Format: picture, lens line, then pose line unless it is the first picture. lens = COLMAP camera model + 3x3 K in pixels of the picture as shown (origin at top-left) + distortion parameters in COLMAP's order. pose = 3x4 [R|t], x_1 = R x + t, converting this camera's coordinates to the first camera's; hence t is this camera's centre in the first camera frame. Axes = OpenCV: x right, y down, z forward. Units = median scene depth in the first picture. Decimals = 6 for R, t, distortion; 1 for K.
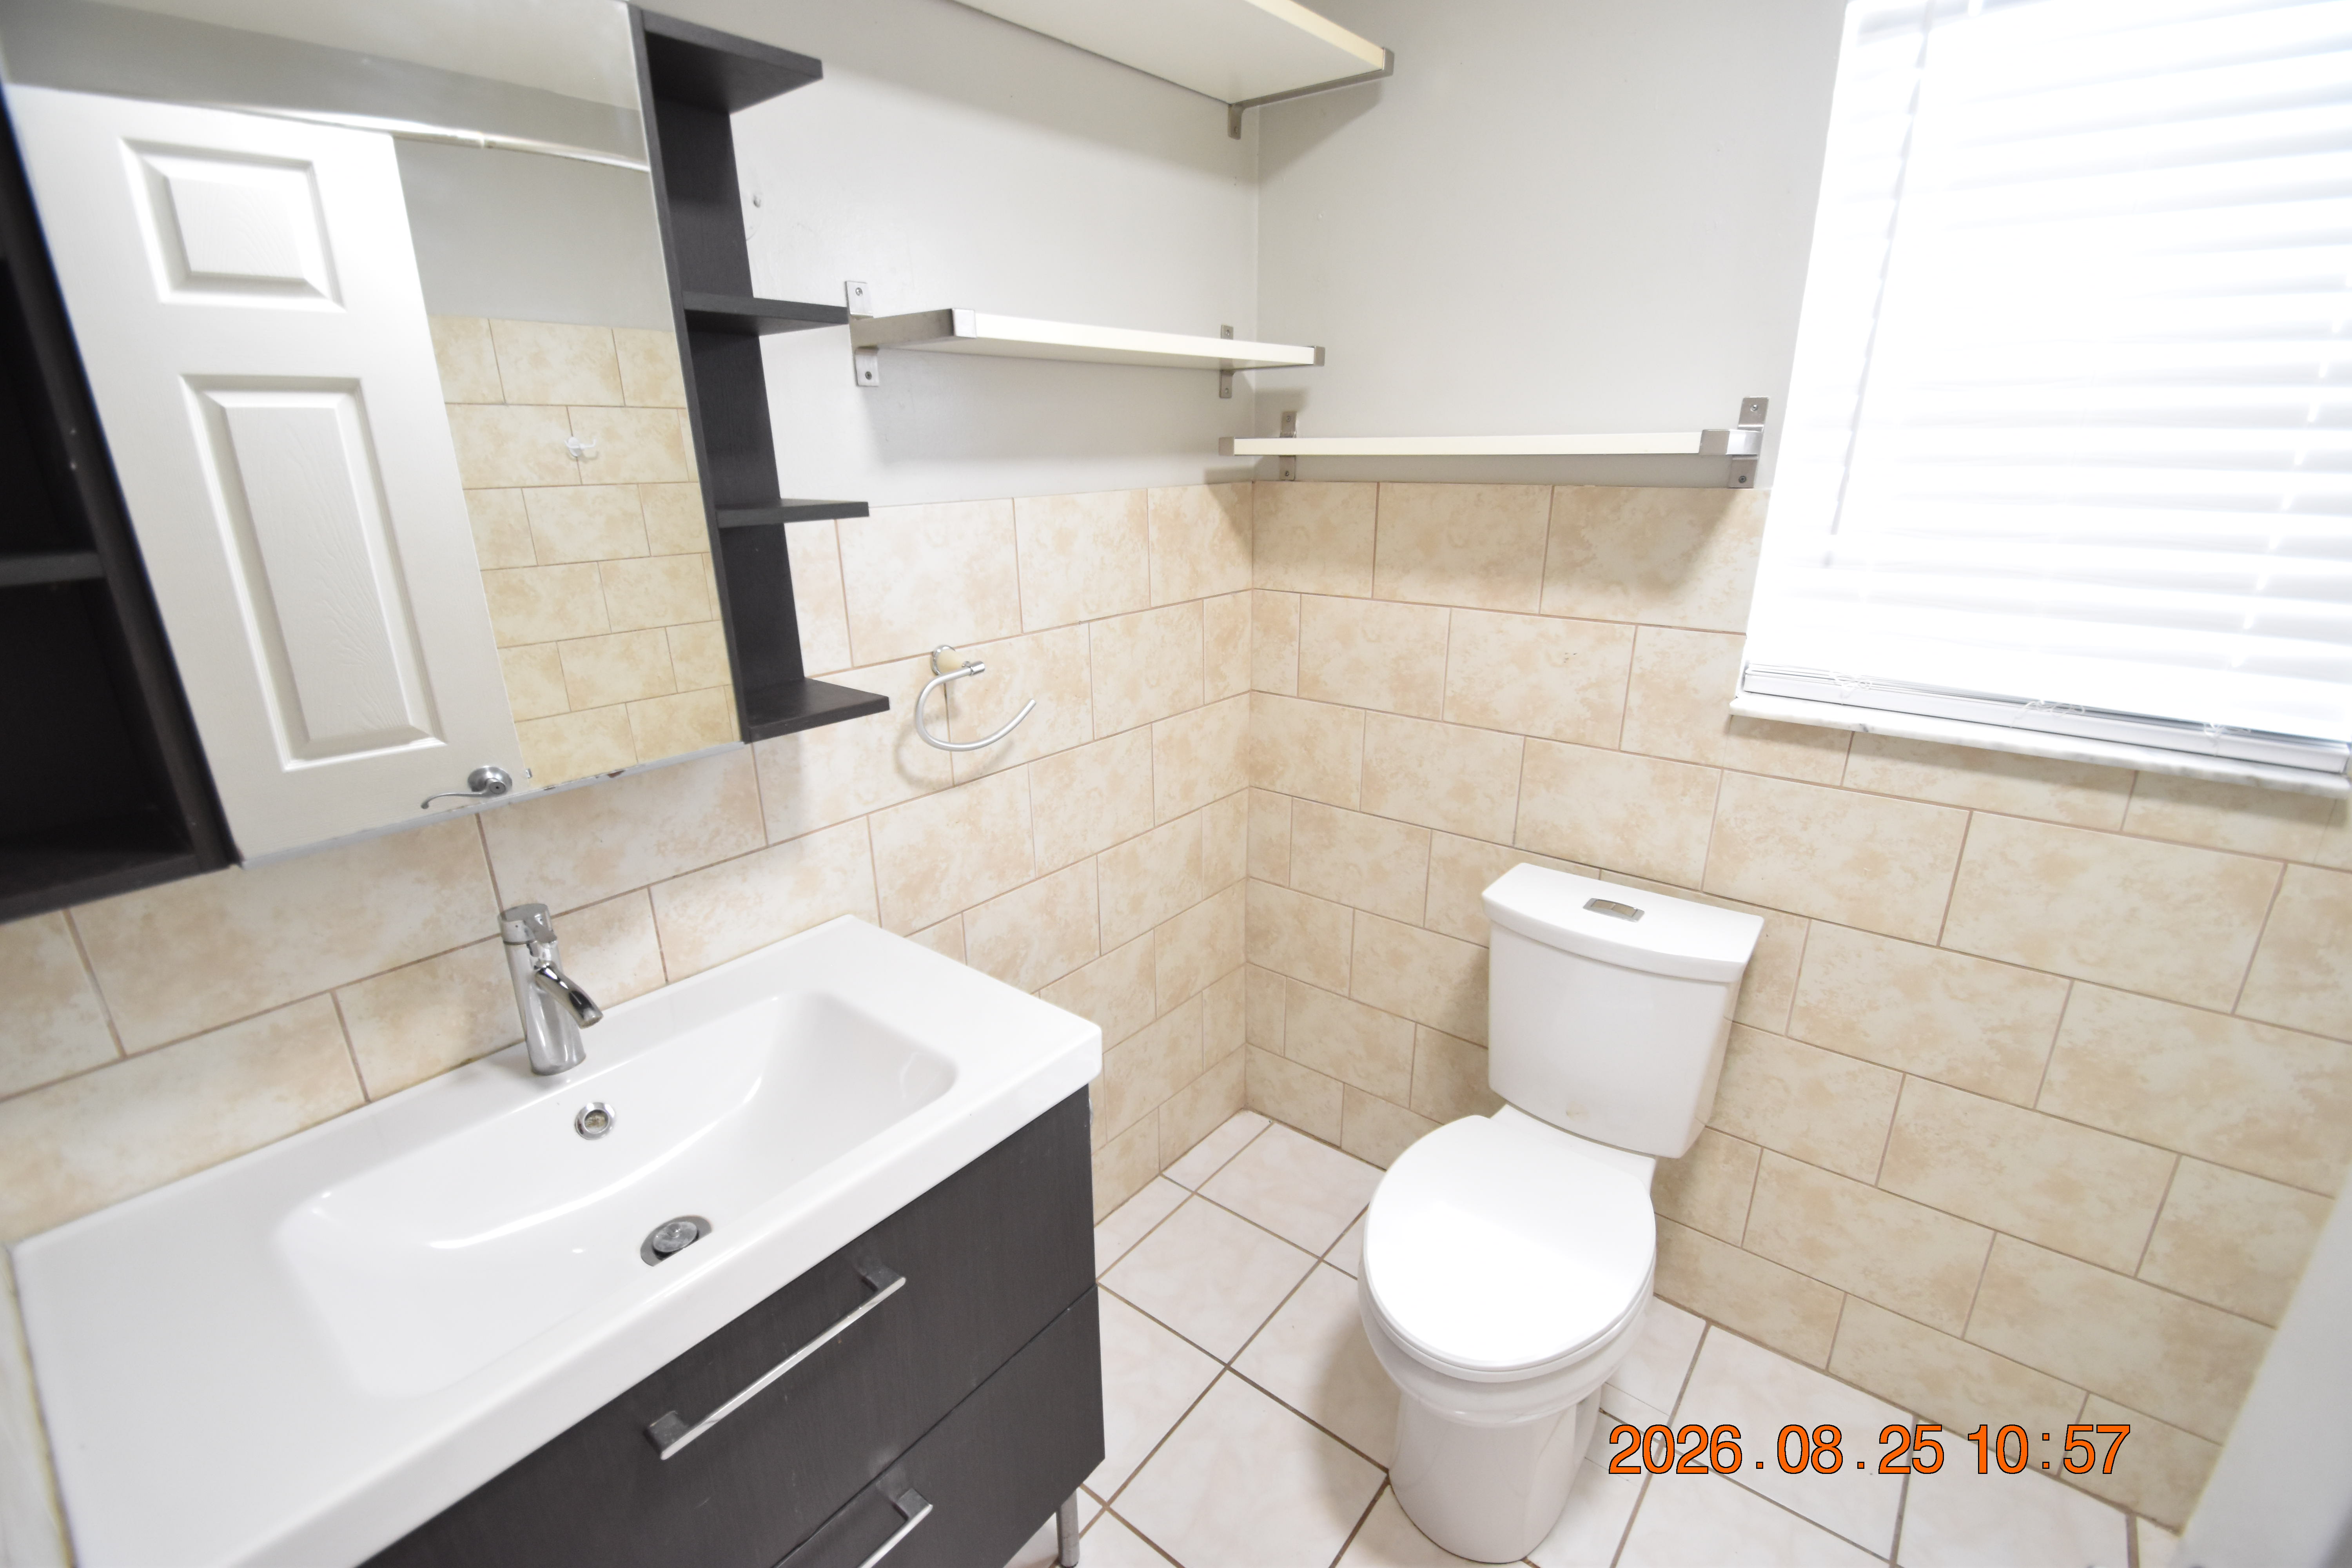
lens RADIAL K [[1032.3, 0, 1165.4], [0, 1032.3, 796.7], [0, 0, 1]] dist [0.022556, -0.021058]
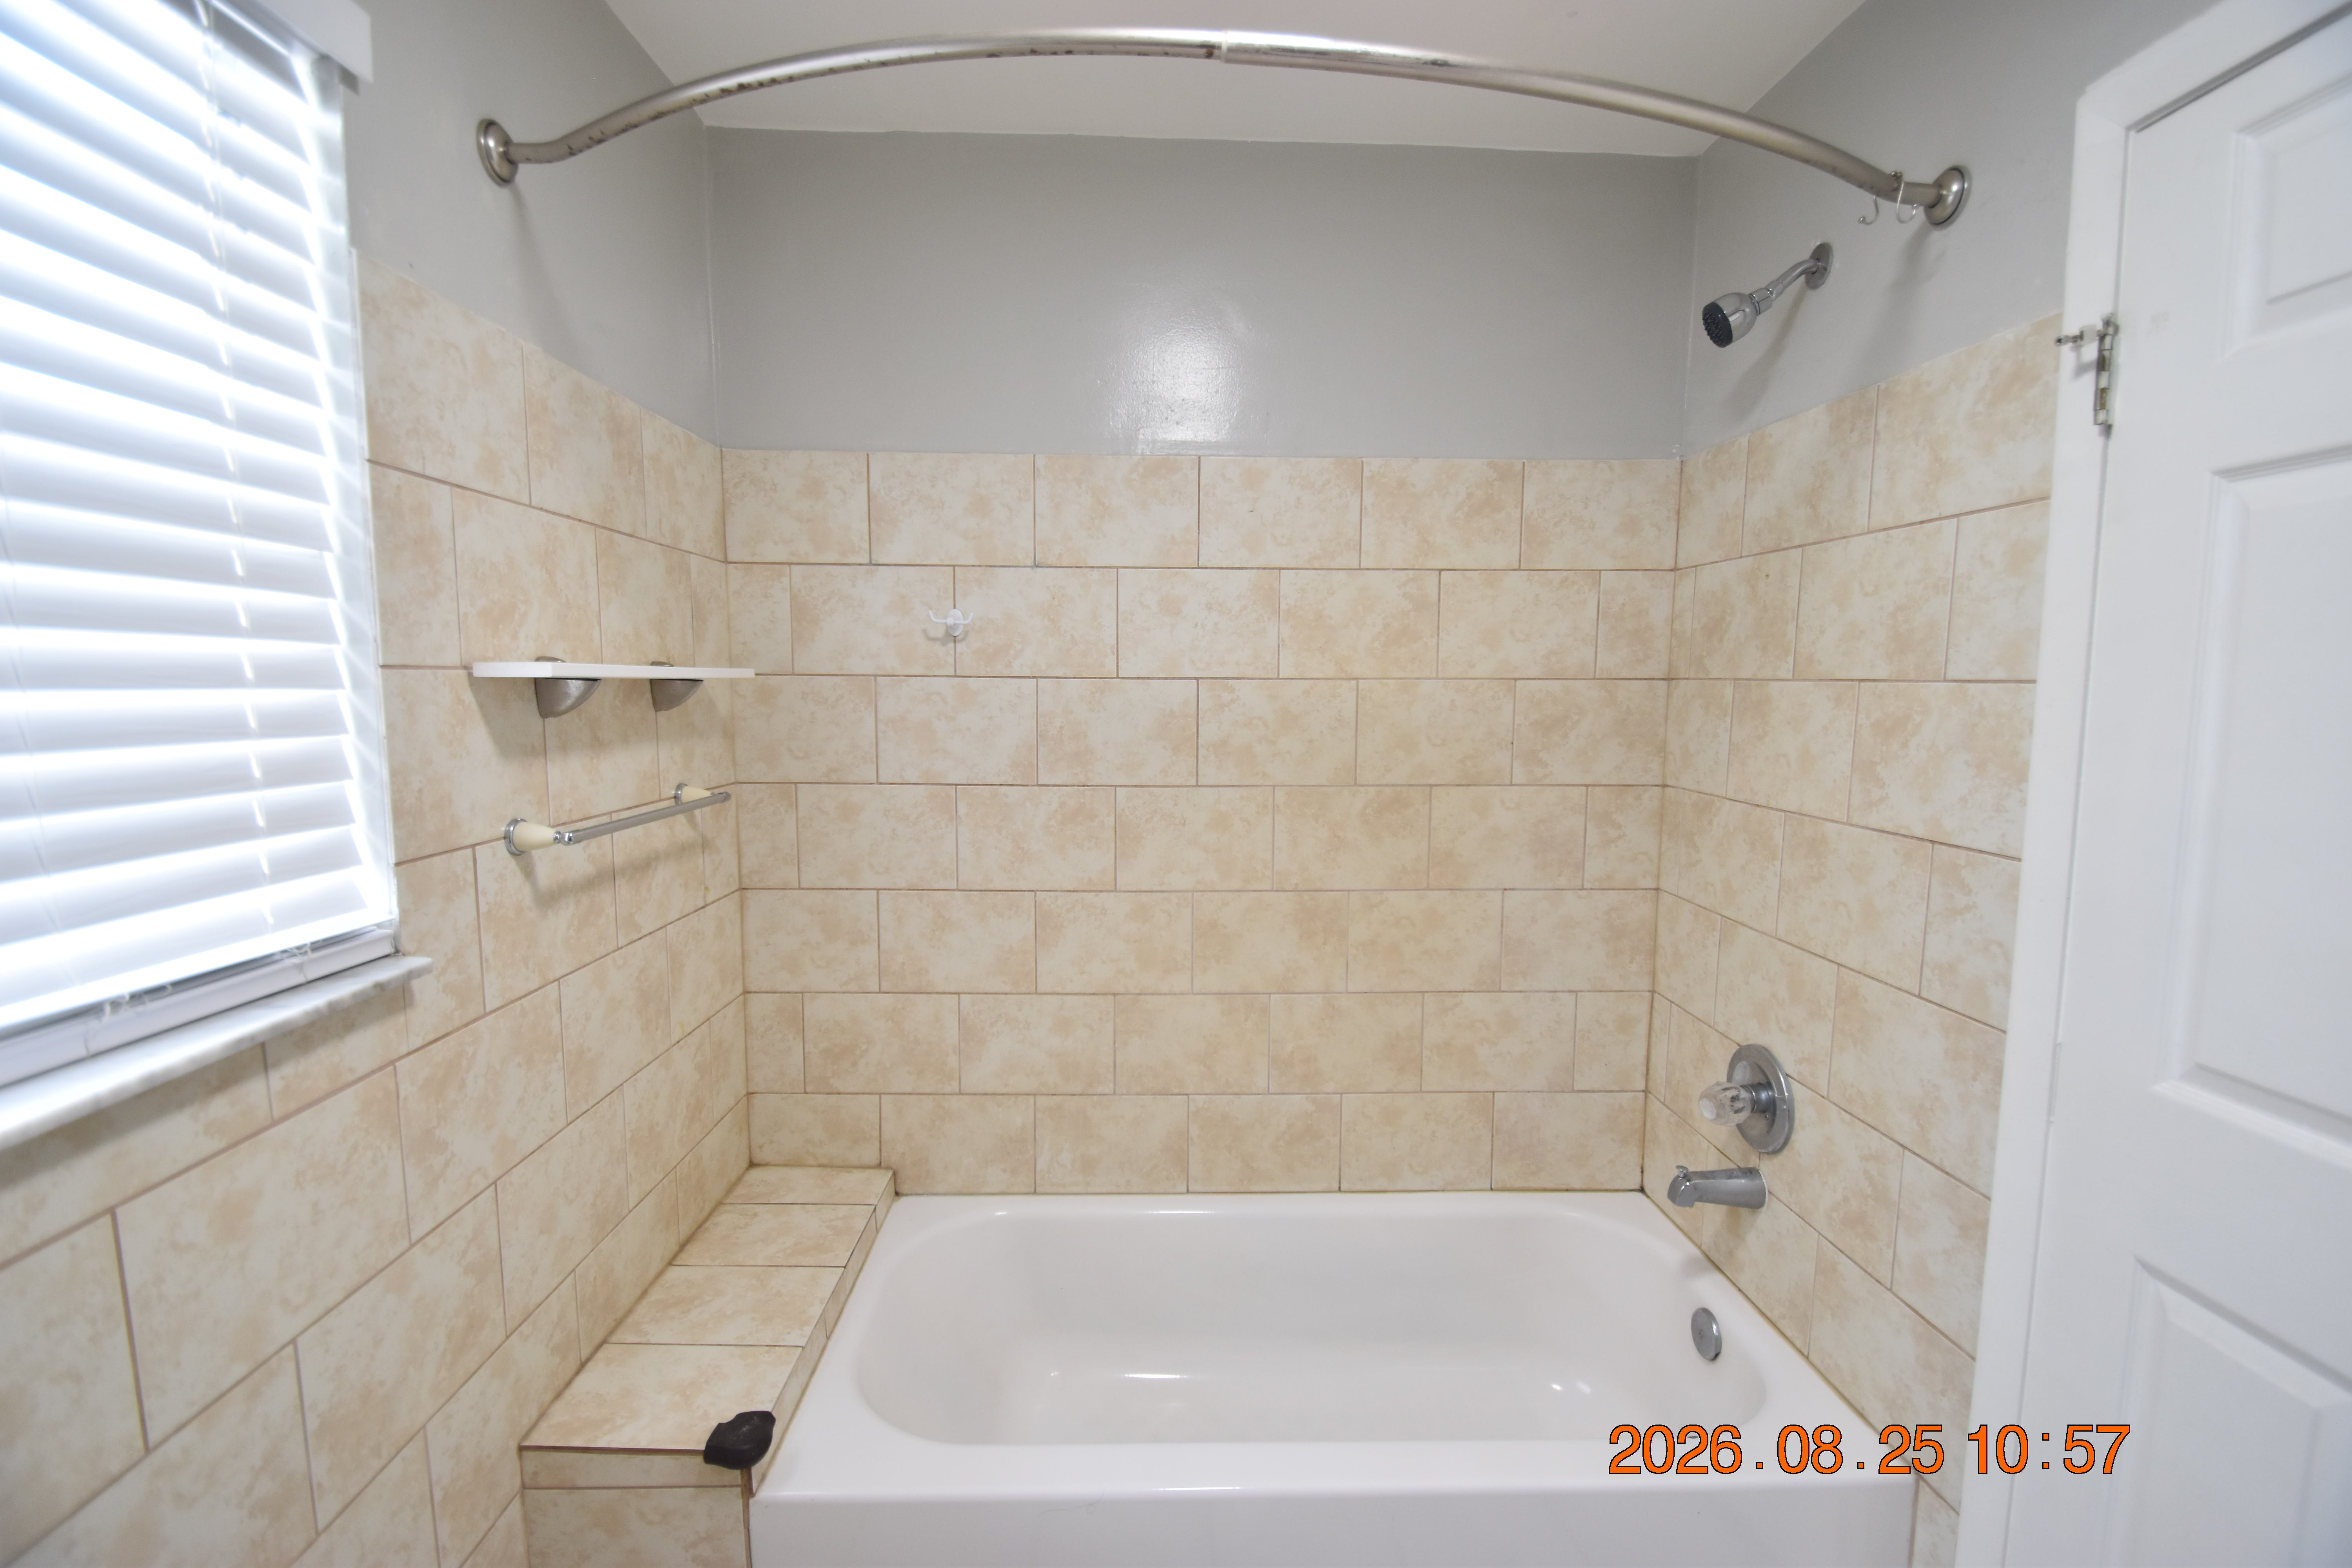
lens RADIAL K [[1032.3, 0, 1165.4], [0, 1032.3, 796.7], [0, 0, 1]] dist [0.022556, -0.021058]
pose [[-0.654705, -0.076542, 0.751999, -0.004047], [0.246308, 0.918958, 0.307976, -0.196024], [-0.714628, 0.386857, -0.582793, 0.721110]]
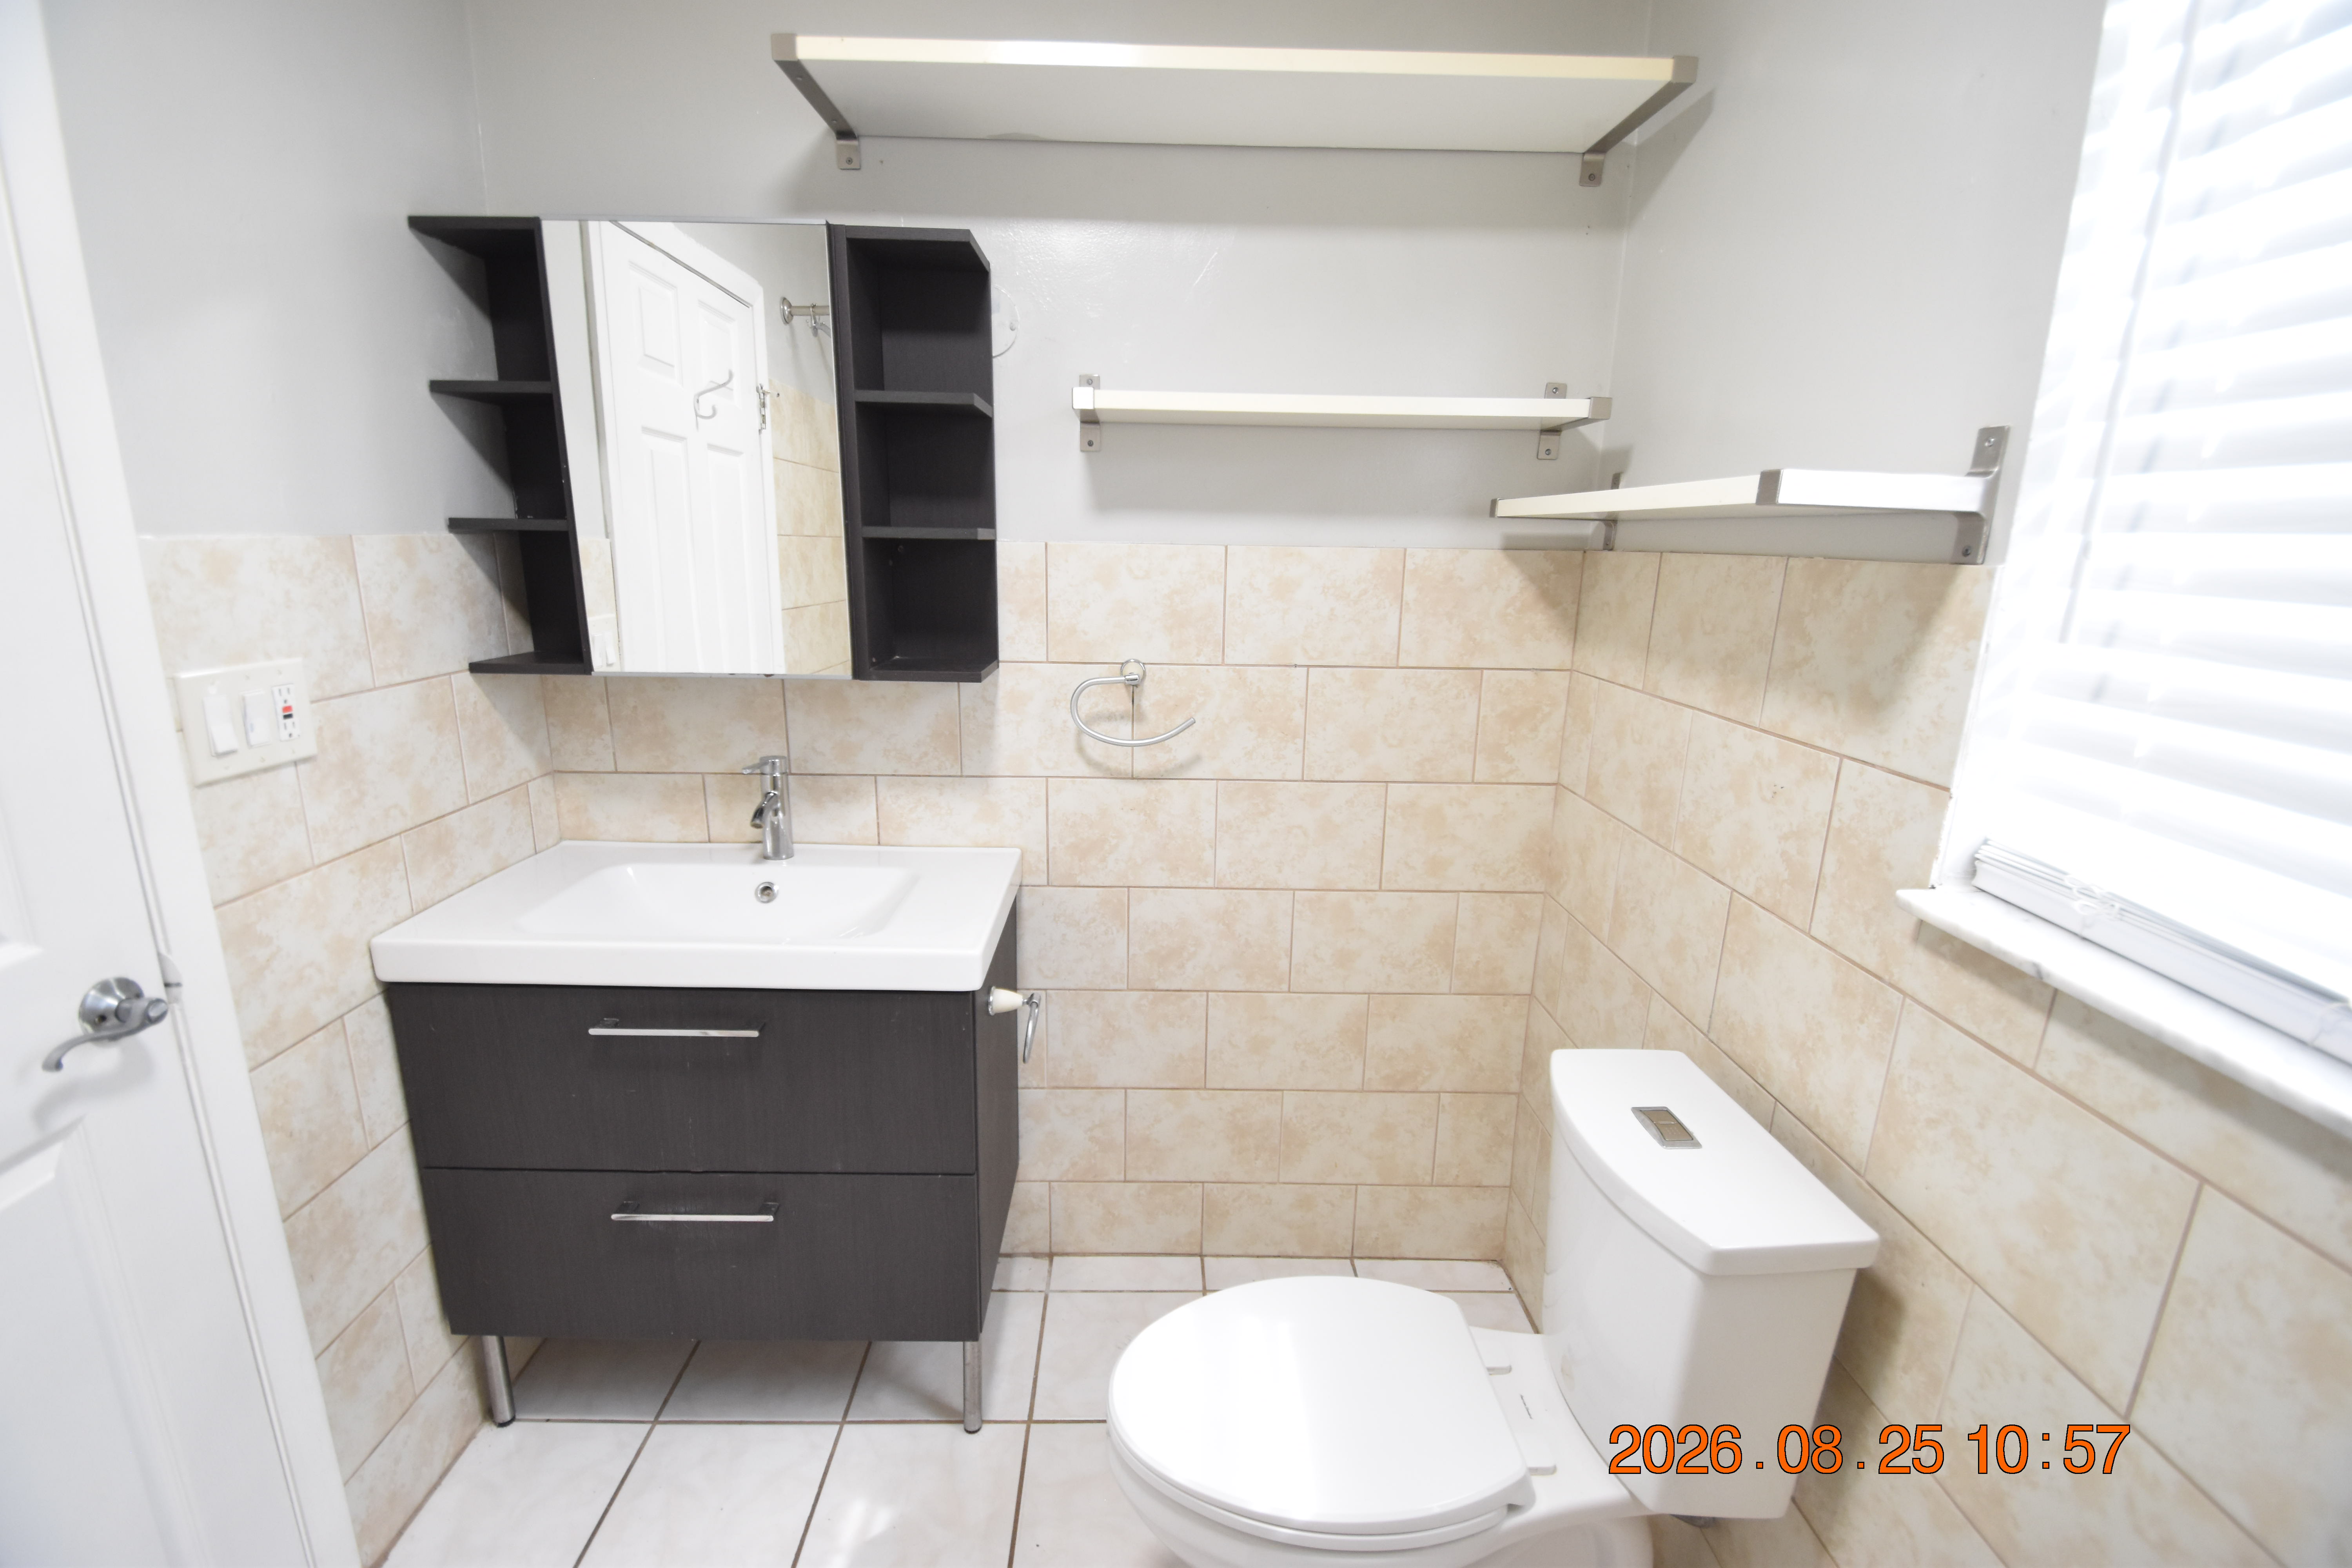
lens RADIAL K [[1032.3, 0, 1165.4], [0, 1032.3, 796.7], [0, 0, 1]] dist [0.022556, -0.021058]
pose [[0.644143, 0.211243, -0.735157, 0.677765], [-0.275023, 0.960796, 0.035104, -0.040753], [0.713752, 0.179573, 0.676987, 0.215113]]
